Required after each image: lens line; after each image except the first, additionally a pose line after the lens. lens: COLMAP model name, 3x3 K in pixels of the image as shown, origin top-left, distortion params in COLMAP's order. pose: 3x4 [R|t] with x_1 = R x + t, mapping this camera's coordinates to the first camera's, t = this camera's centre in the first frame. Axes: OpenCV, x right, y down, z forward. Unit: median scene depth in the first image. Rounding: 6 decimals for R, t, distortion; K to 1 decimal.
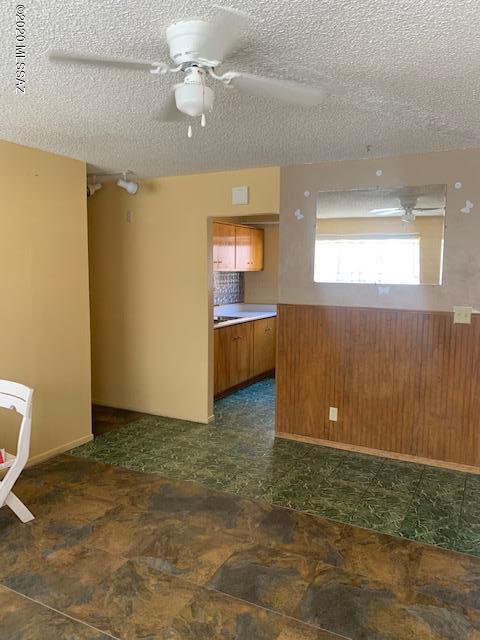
lens RADIAL K [[497.5, 0, 239.7], [0, 497.5, 320.6], [0, 0, 1]] dist [-0.001606, 0.004833]
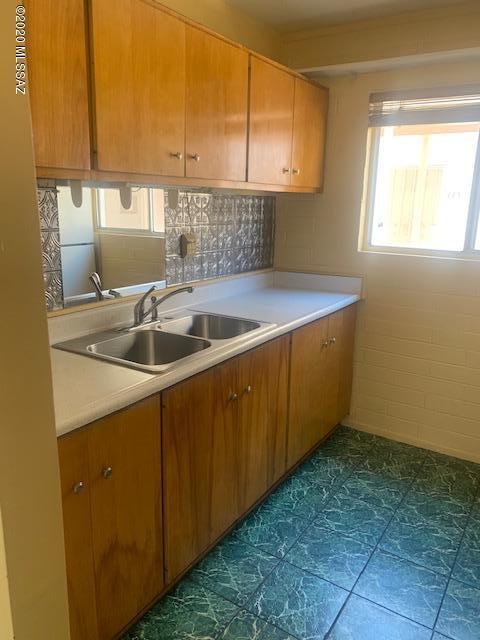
lens RADIAL K [[497.5, 0, 235.0], [0, 497.5, 319.8], [0, 0, 1]] dist [-0.001606, 0.004833]
pose [[0.995496, 0.042116, -0.084929, 0.026644], [-0.031370, 0.991772, 0.124113, -0.080893], [0.089457, -0.120890, 0.988627, 1.011947]]
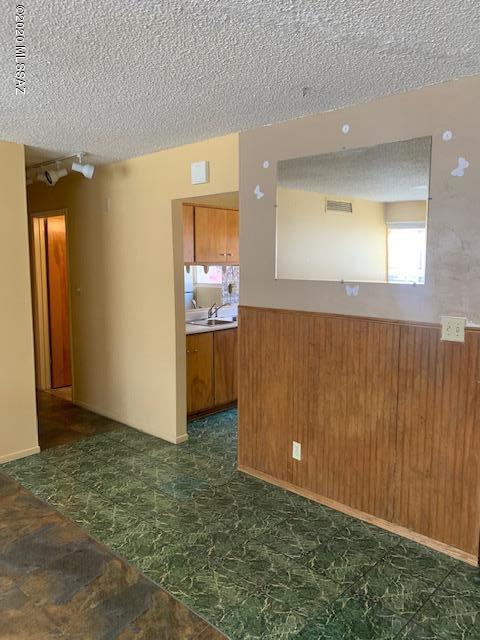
lens RADIAL K [[497.5, 0, 240.6], [0, 497.5, 318.5], [0, 0, 1]] dist [-0.001606, 0.004833]
pose [[0.961901, 0.022559, -0.272465, 0.326533], [-0.019658, 0.999717, 0.013373, -0.026449], [0.272689, -0.007507, 0.962073, 0.251974]]
